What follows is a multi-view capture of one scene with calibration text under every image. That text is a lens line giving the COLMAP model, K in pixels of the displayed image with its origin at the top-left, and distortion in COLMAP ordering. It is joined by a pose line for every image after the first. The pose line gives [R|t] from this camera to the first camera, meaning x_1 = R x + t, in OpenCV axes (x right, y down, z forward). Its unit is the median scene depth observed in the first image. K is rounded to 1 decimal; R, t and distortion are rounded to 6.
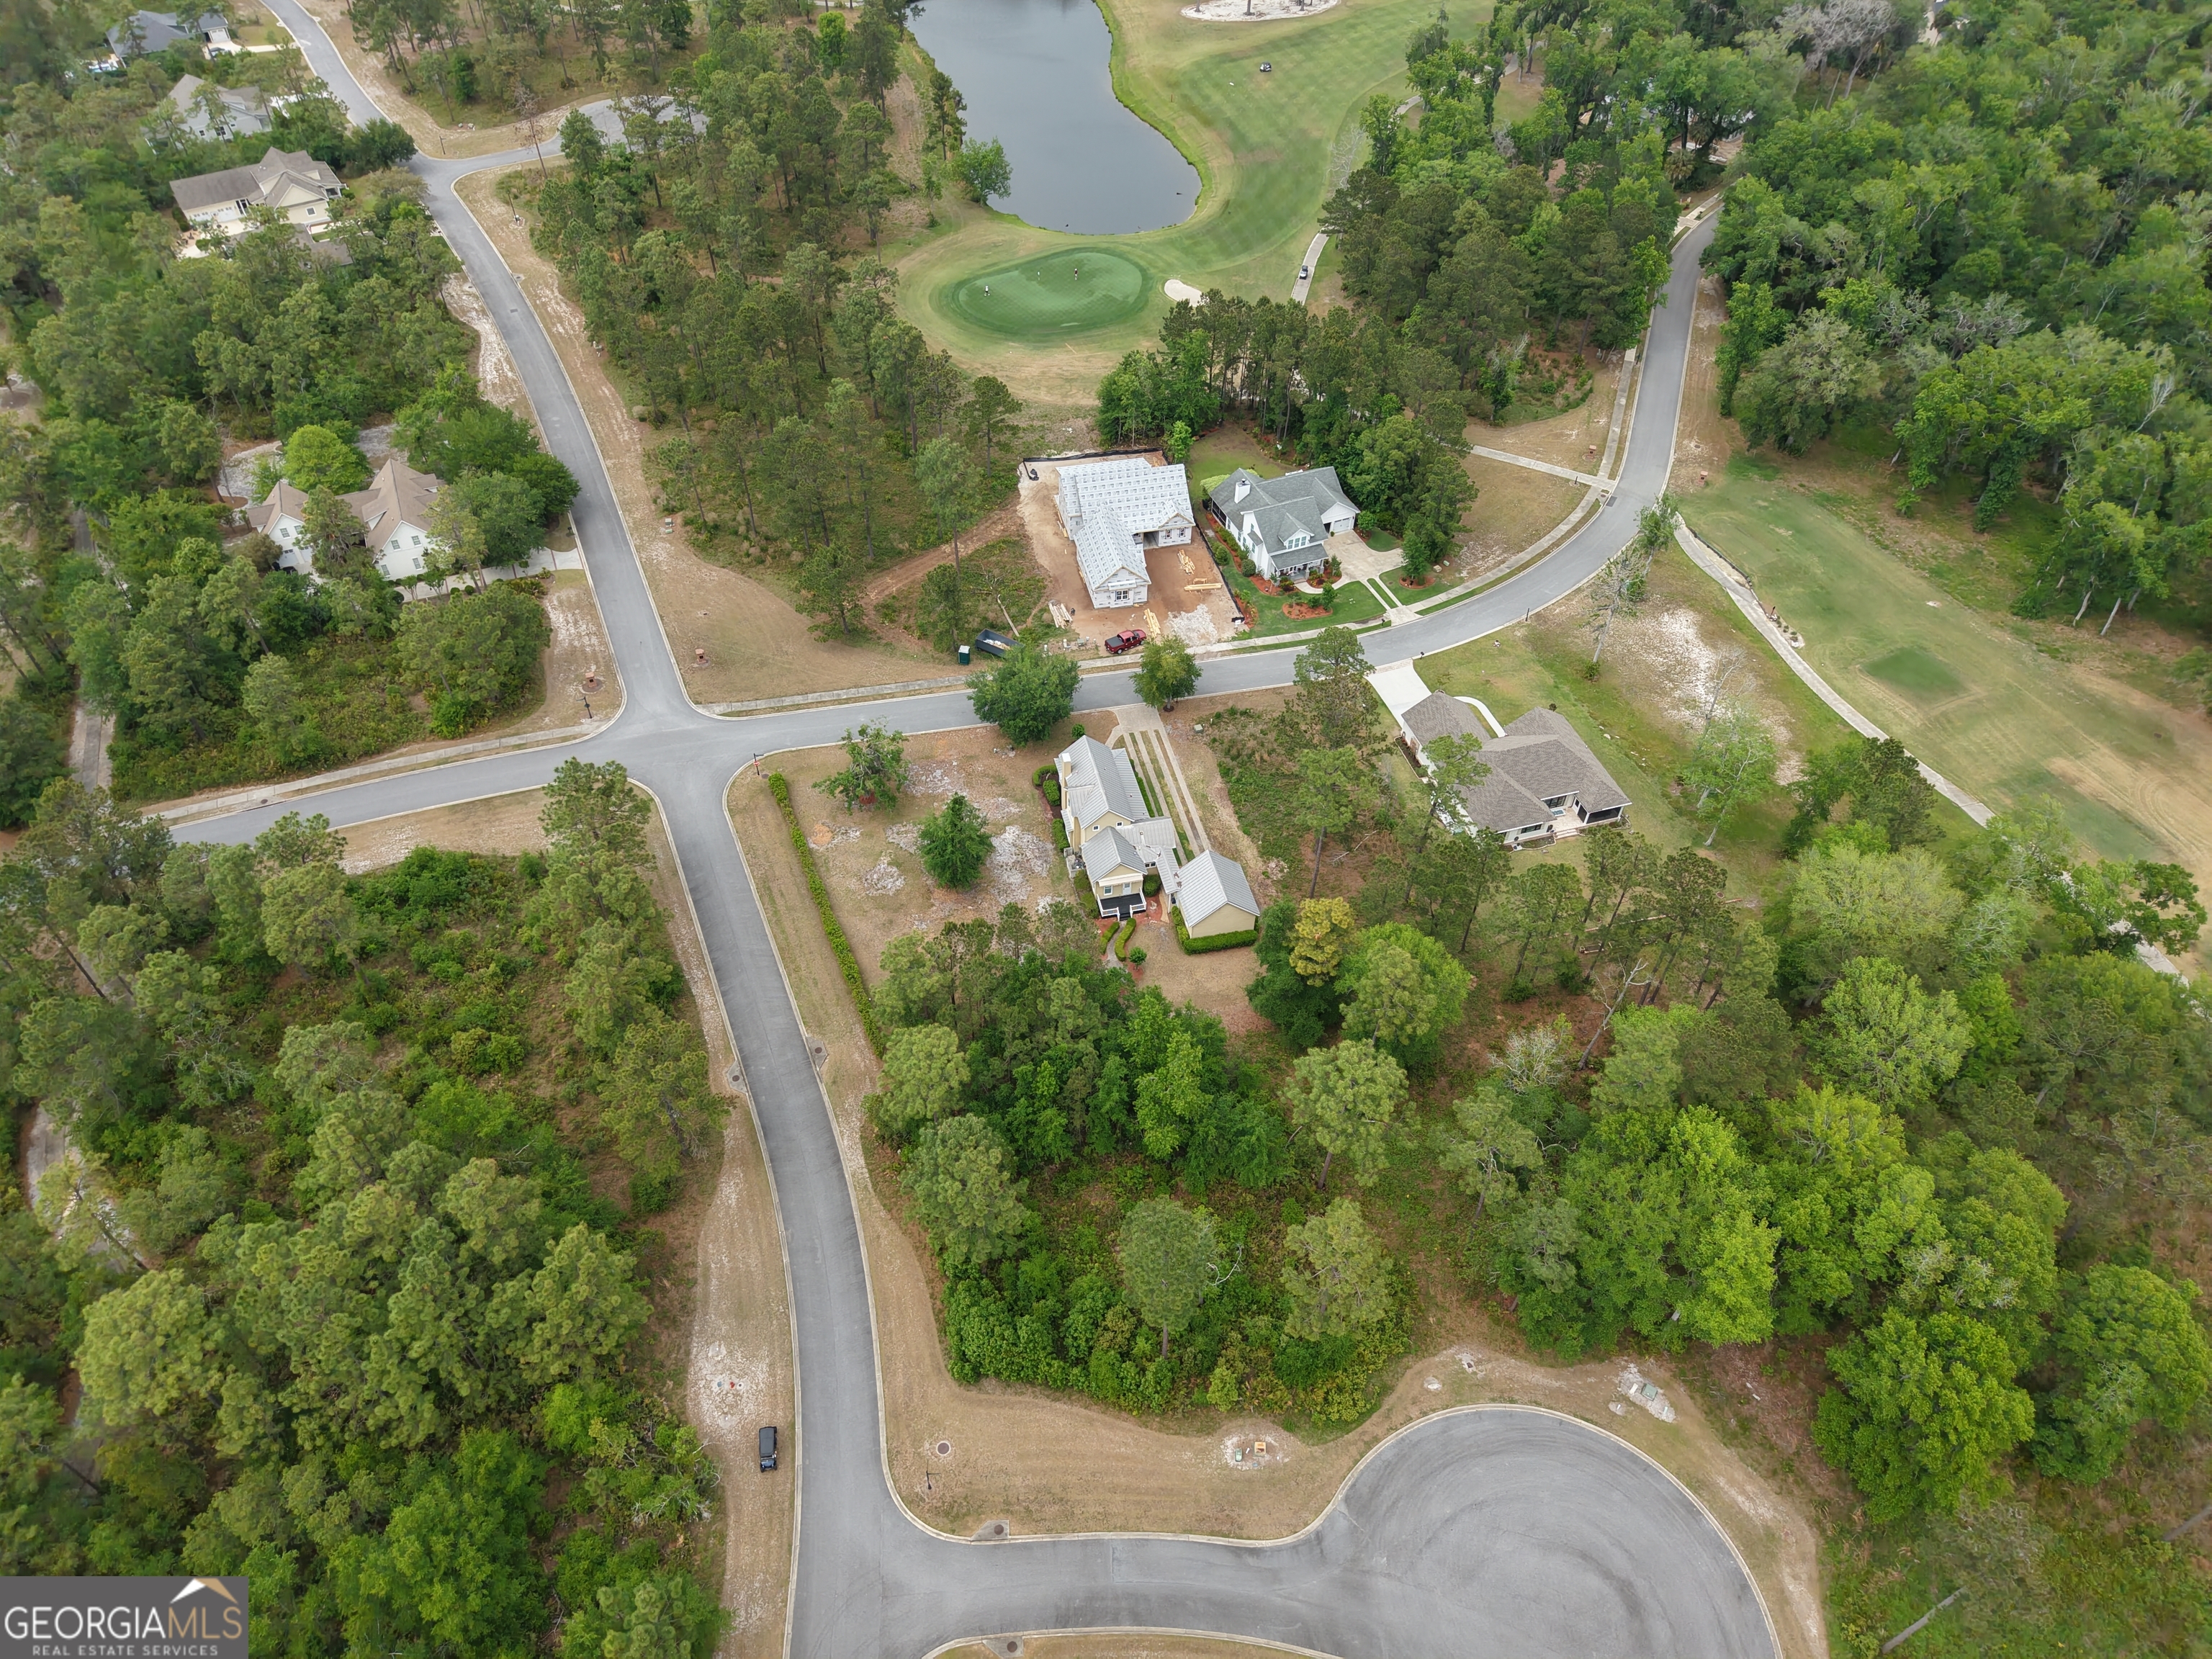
lens RADIAL K [[1531.3, 0, 1106.0], [0, 1531.3, 829.5], [0, 0, 1]] dist [0.061031, -0.003681]
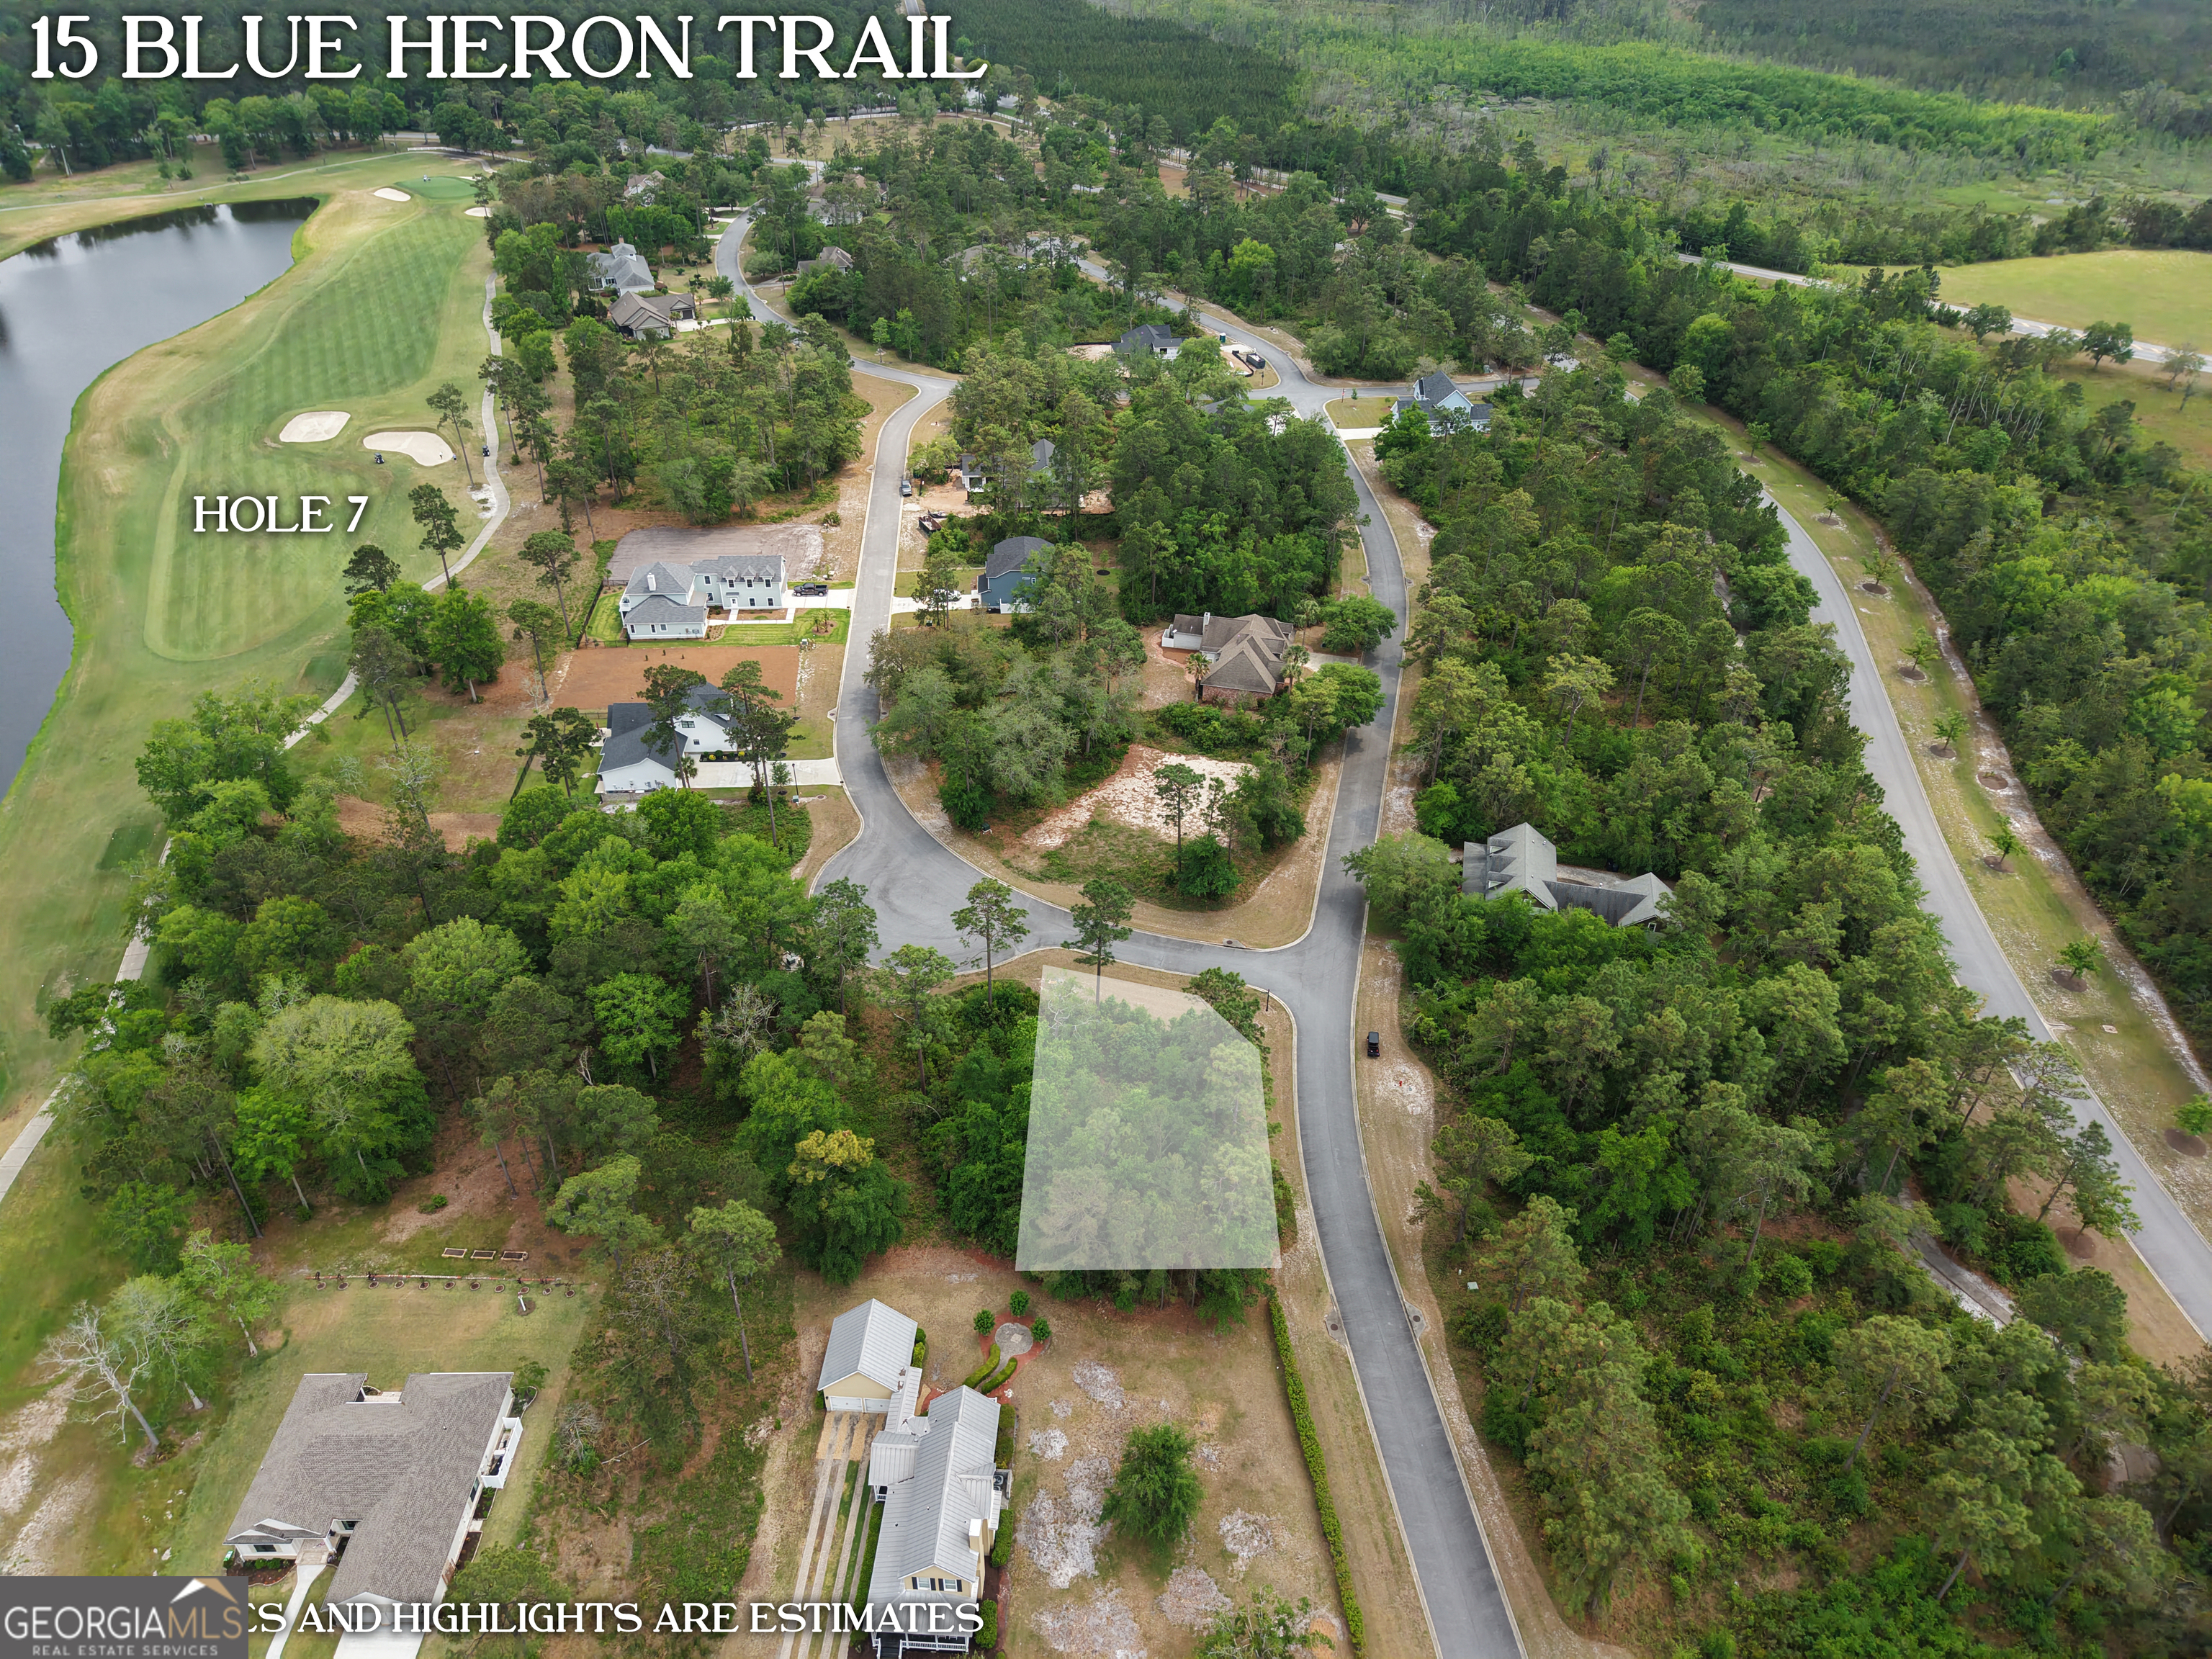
lens RADIAL K [[1489.5, 0, 1106.0], [0, 1489.5, 829.5], [0, 0, 1]] dist [0.049502, 0.000074]
pose [[-0.959810, -0.185615, 0.210503, -0.176482], [0.179534, 0.170424, 0.968877, -0.791148], [-0.215713, 0.967731, -0.130251, 0.787068]]
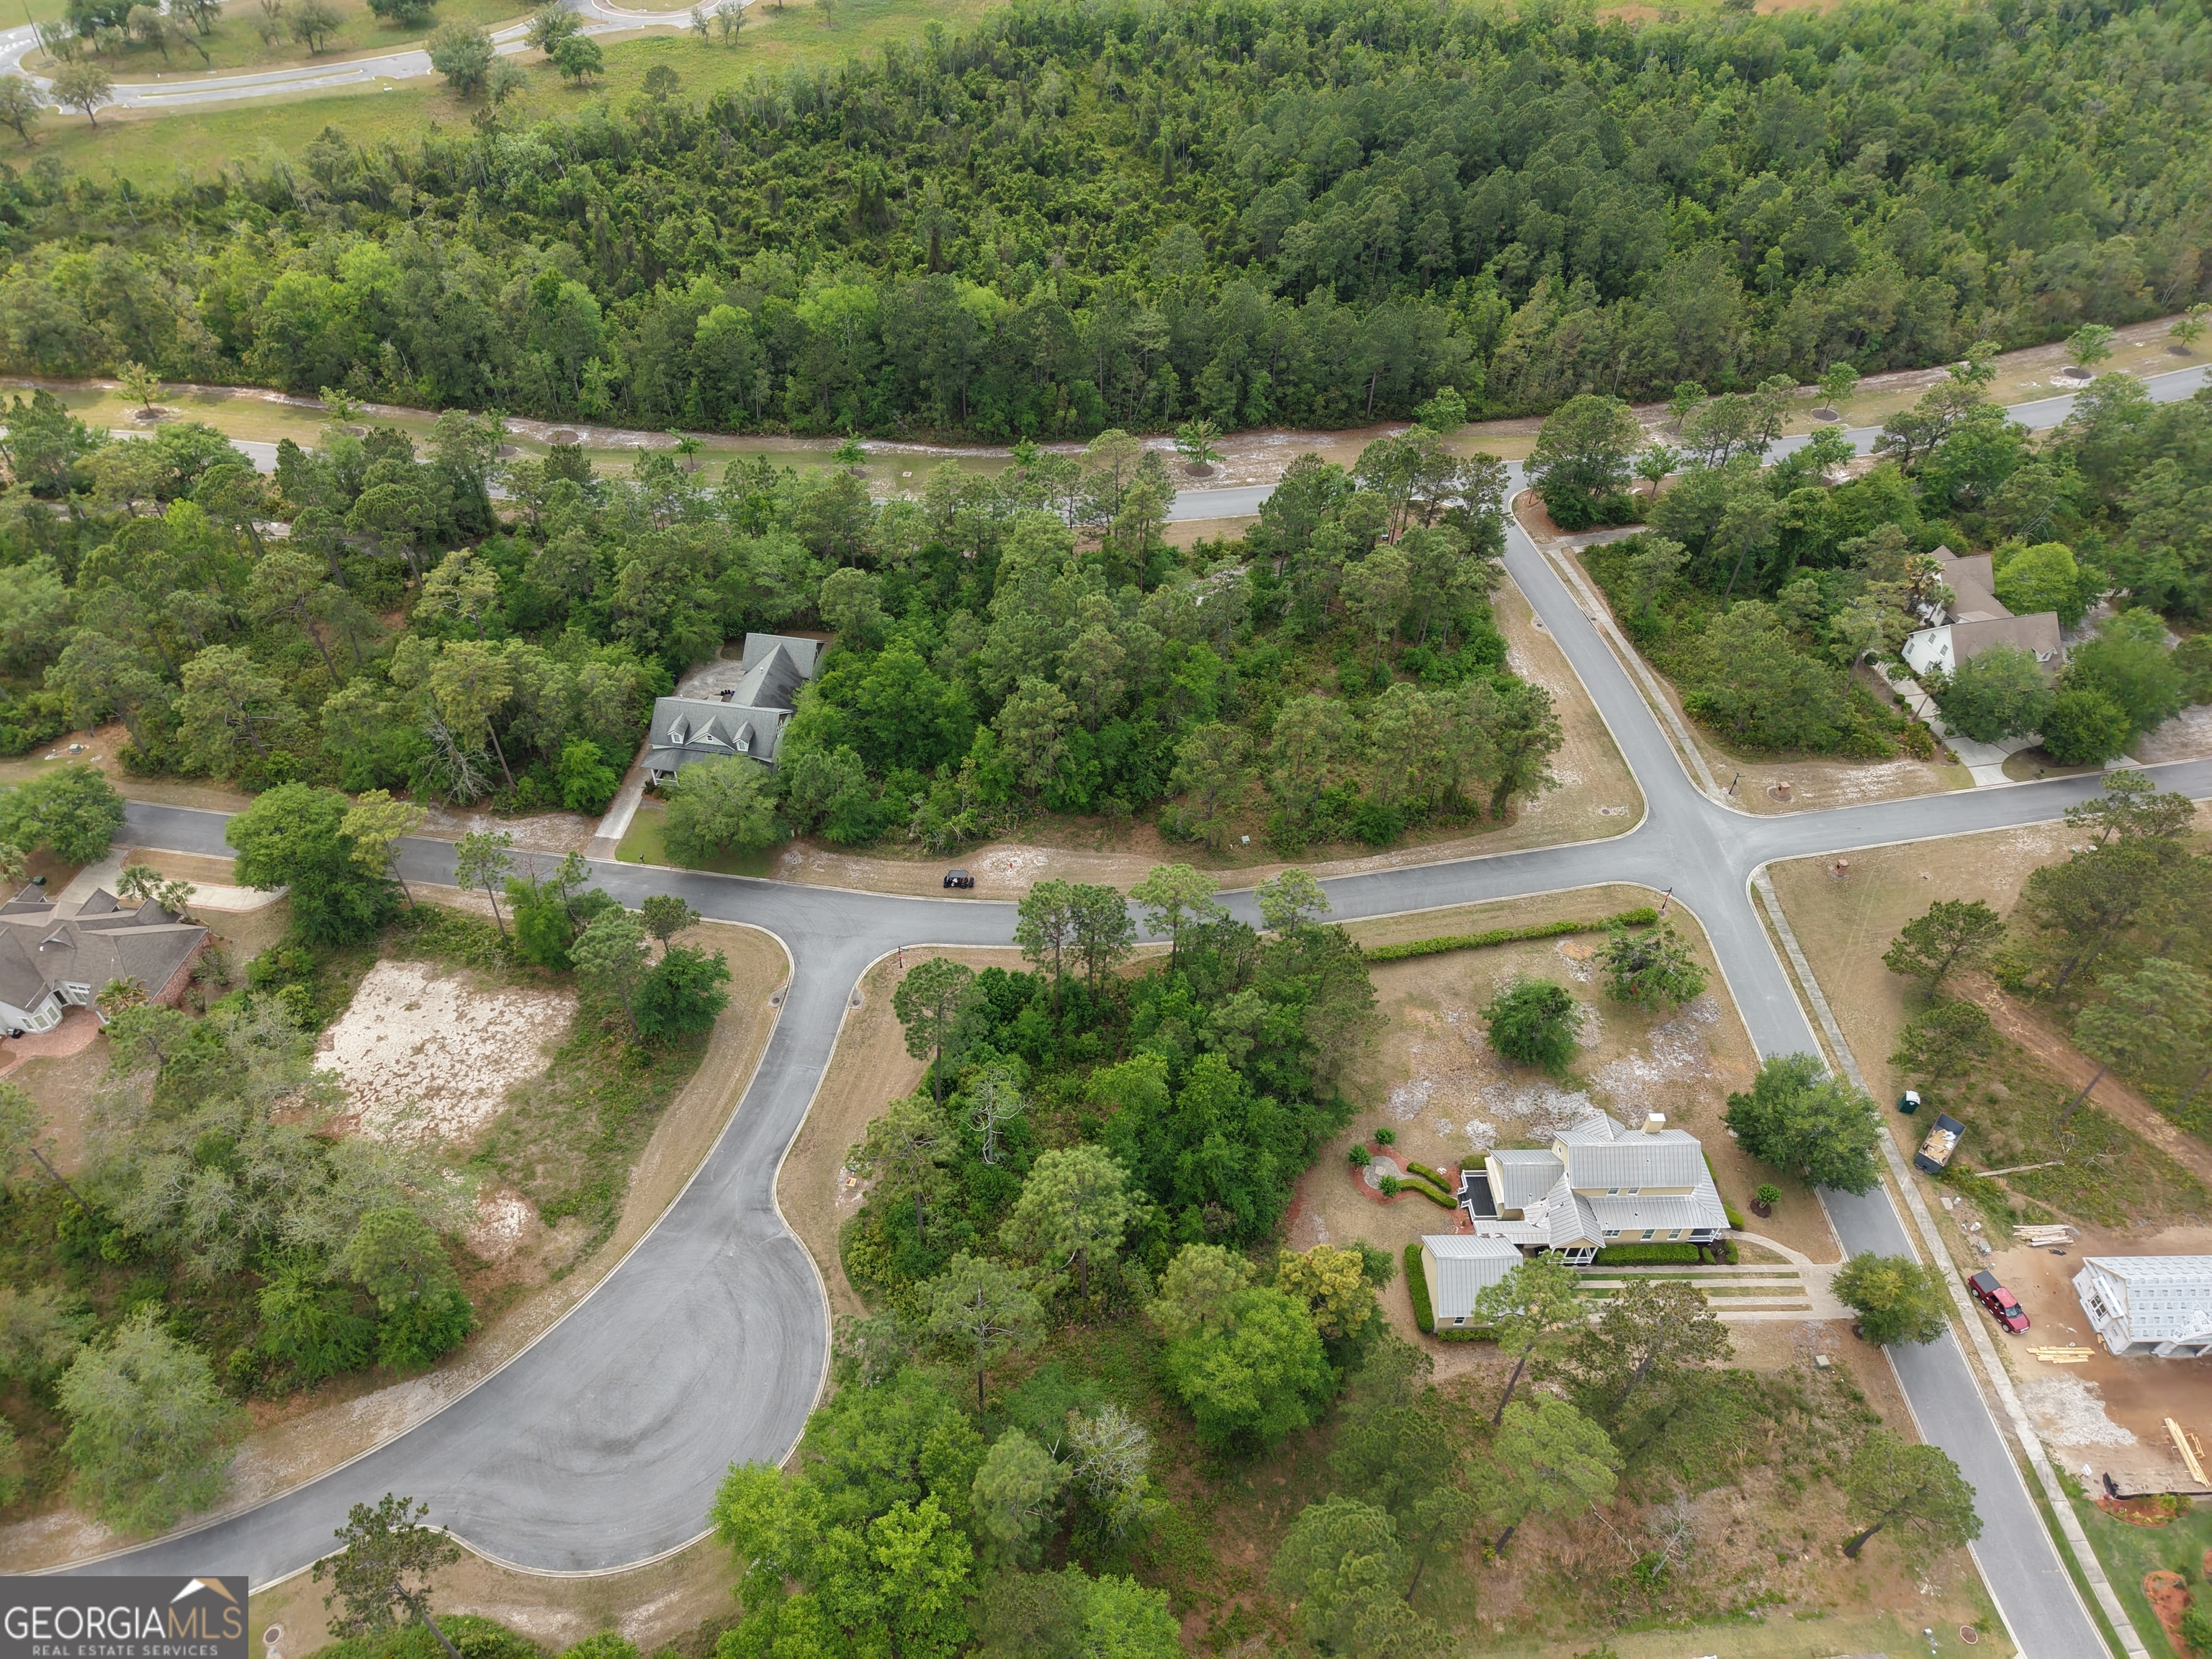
lens RADIAL K [[1489.5, 0, 1106.0], [0, 1489.5, 829.5], [0, 0, 1]] dist [0.049502, 0.000074]
pose [[-0.190443, 0.672329, -0.715336, 0.522994], [-0.726156, 0.393879, 0.563522, -0.361220], [0.660628, 0.626764, 0.413204, 0.379227]]
